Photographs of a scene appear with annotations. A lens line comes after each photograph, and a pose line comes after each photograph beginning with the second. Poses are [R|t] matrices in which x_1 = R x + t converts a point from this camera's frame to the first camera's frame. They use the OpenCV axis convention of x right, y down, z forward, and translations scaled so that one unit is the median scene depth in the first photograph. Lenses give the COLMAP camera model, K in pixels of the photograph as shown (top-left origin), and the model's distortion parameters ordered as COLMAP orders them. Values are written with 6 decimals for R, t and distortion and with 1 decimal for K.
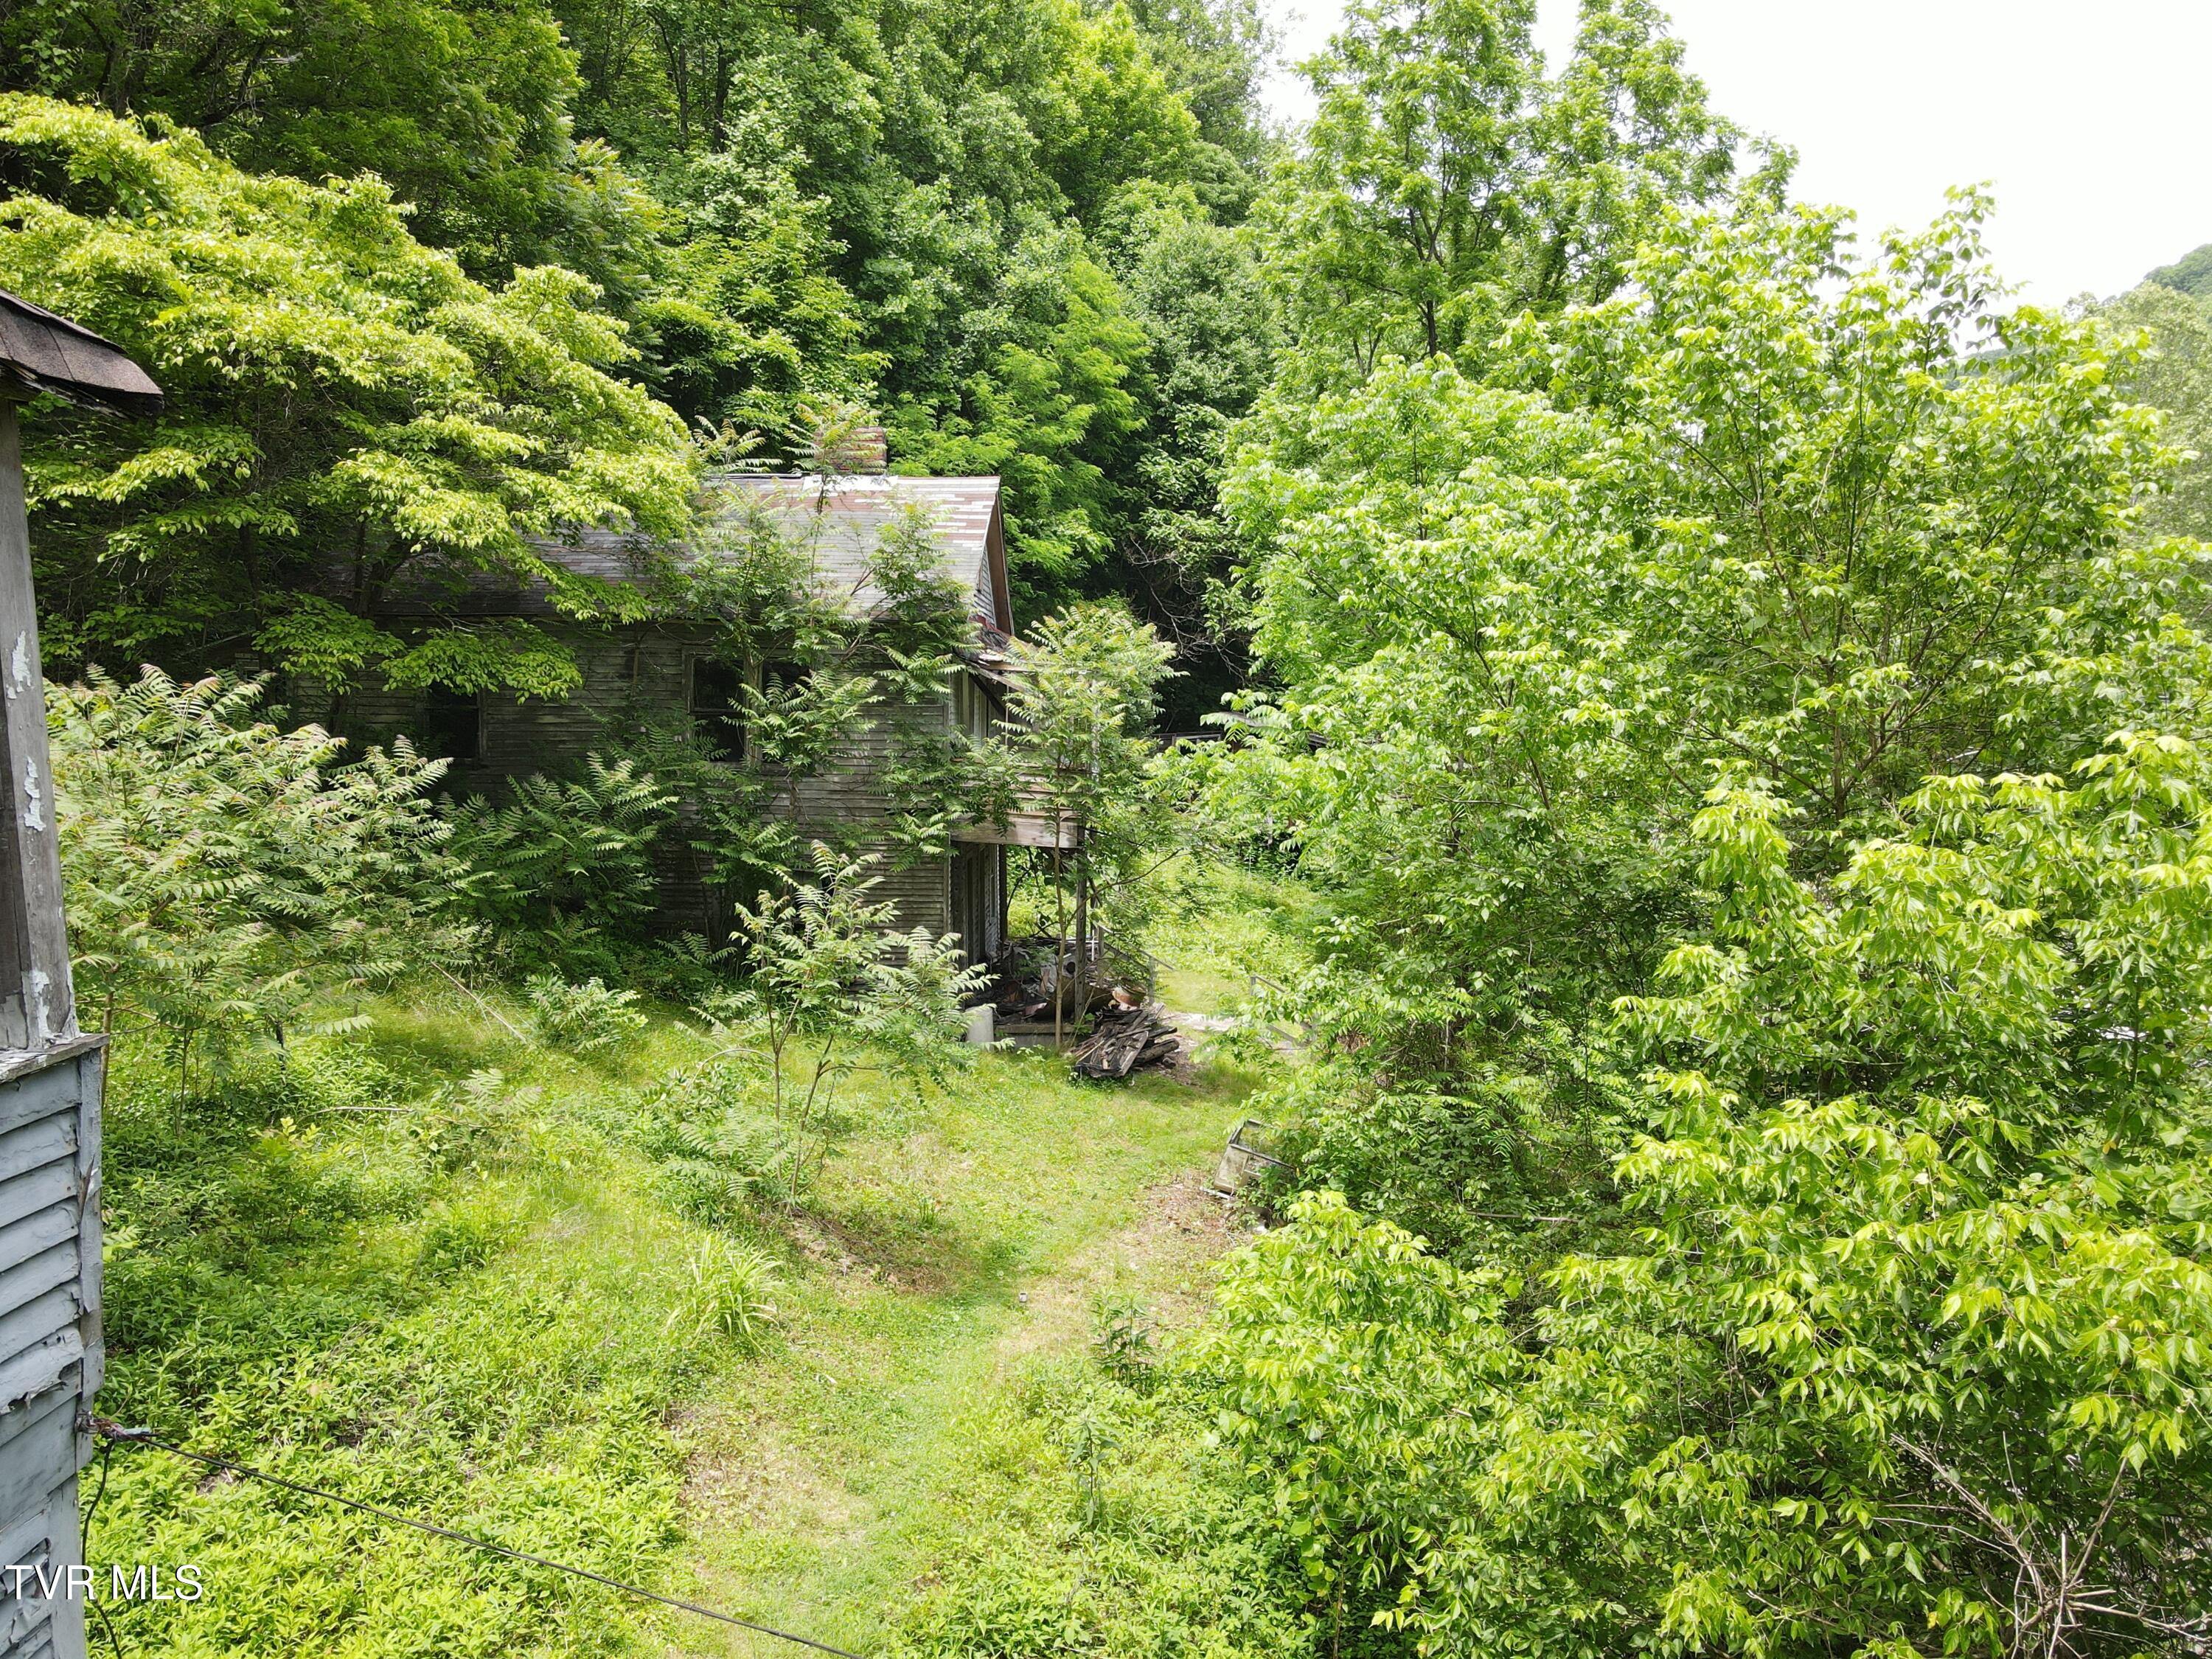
lens RADIAL K [[1556.8, 0, 1107.5], [0, 1556.8, 830.5], [0, 0, 1]] dist [-0.004027, 0.000661]
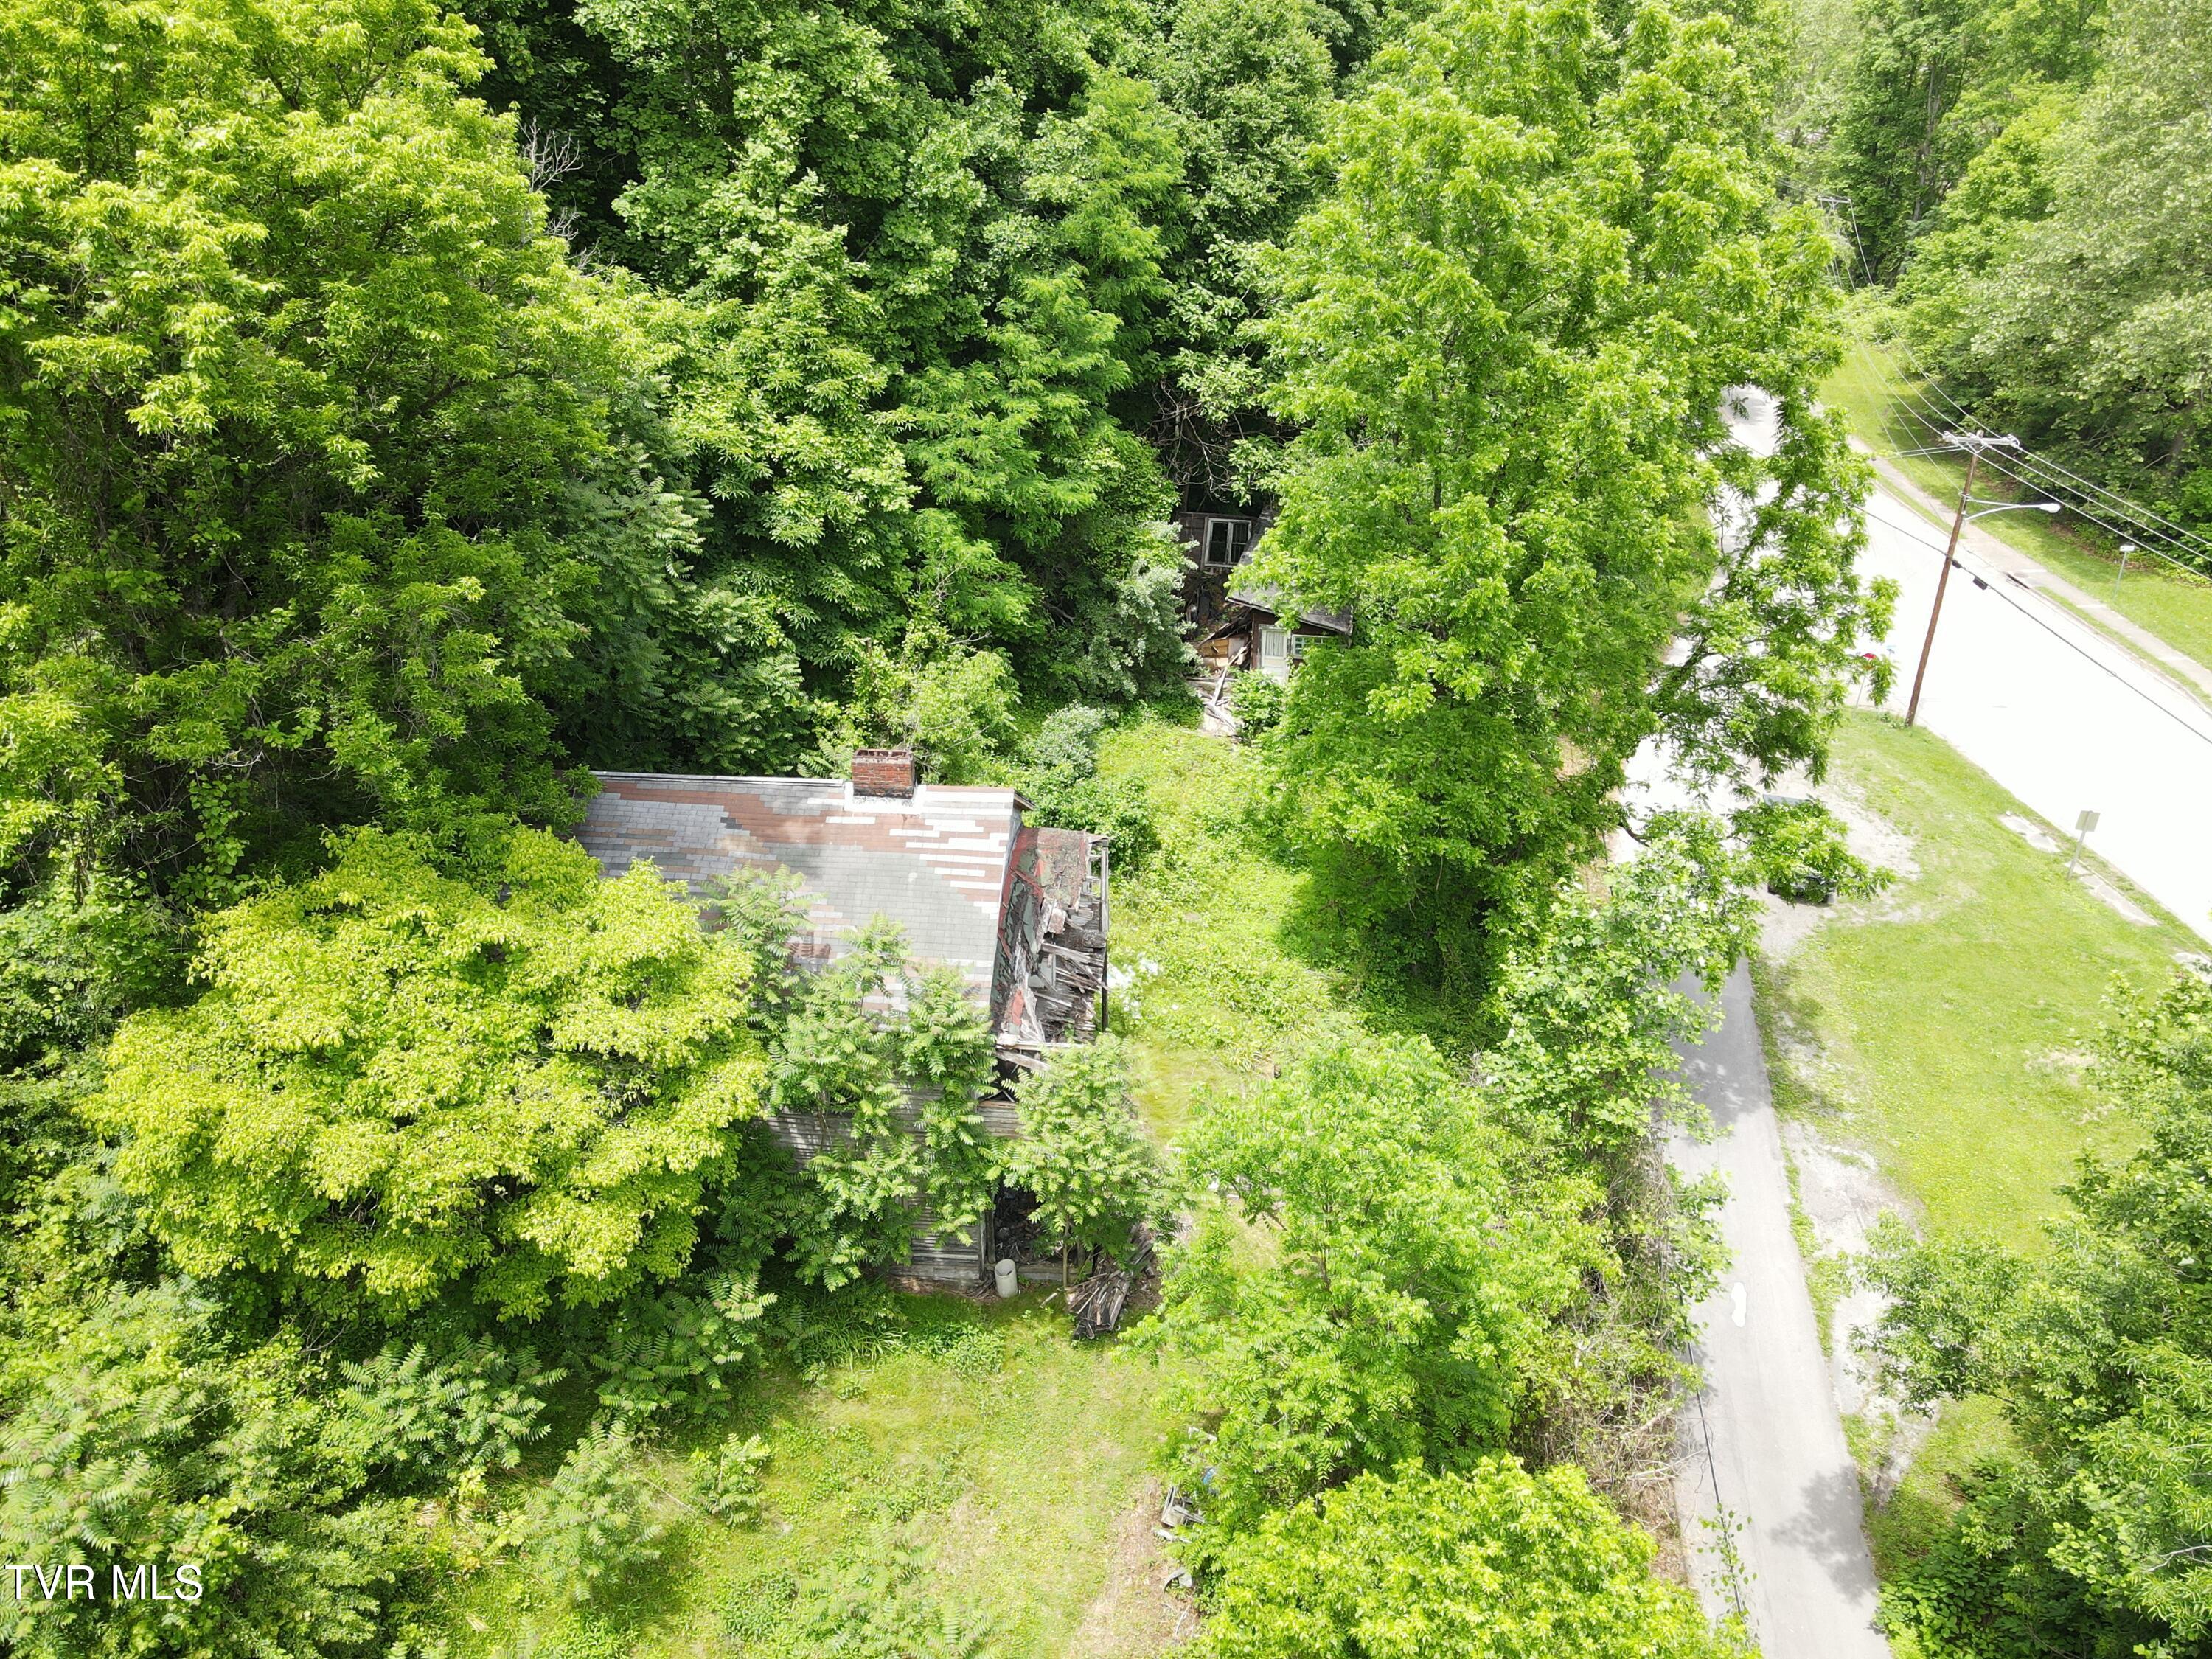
lens RADIAL K [[1556.8, 0, 1105.7], [0, 1556.8, 826.3], [0, 0, 1]] dist [-0.004027, 0.000661]
pose [[0.999203, 0.012369, -0.037952, 0.028827], [0.002748, 0.927201, 0.374553, -0.425786], [0.039822, -0.374359, 0.926428, -0.050656]]
